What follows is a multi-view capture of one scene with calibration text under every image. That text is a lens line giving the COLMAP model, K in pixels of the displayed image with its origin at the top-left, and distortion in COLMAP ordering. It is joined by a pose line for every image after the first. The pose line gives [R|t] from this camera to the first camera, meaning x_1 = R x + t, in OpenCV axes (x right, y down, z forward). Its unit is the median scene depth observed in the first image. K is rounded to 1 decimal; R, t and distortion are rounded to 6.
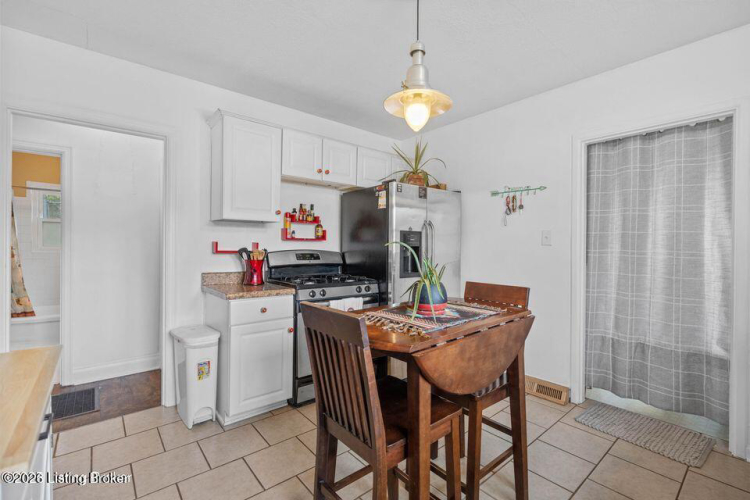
lens RADIAL K [[346.0, 0, 371.0], [0, 346.0, 246.7], [0, 0, 1]] dist [-0.014333, 0.000035]
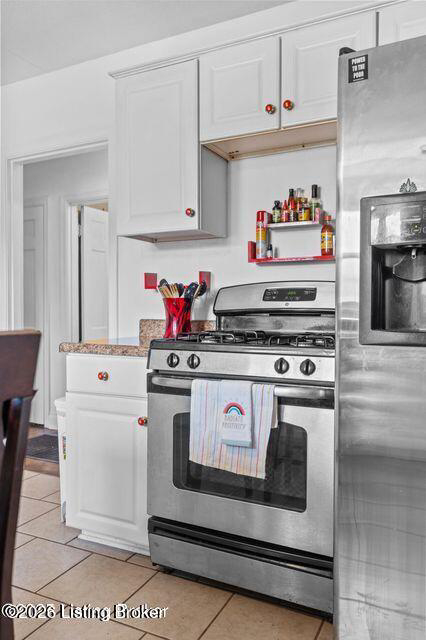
lens RADIAL K [[494.2, 0, 212.5], [0, 494.2, 318.7], [0, 0, 1]] dist [0.005849, -0.003960]
pose [[0.384870, 0.004571, -0.922960, 0.437812], [0.003379, 0.999974, 0.006361, 0.060917], [0.922965, -0.005567, 0.384844, 0.659213]]
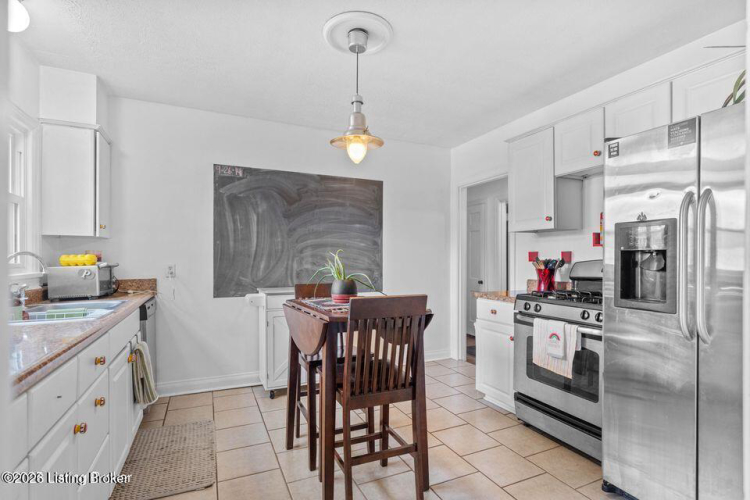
lens RADIAL K [[367.6, 0, 373.3], [0, 367.6, 258.1], [0, 0, 1]] dist [0.001451, 0.000328]
pose [[-0.282963, -0.014378, -0.959023, 0.741039], [-0.005695, 0.999895, -0.013310, 0.021246], [0.959114, 0.001695, -0.283016, 0.751652]]
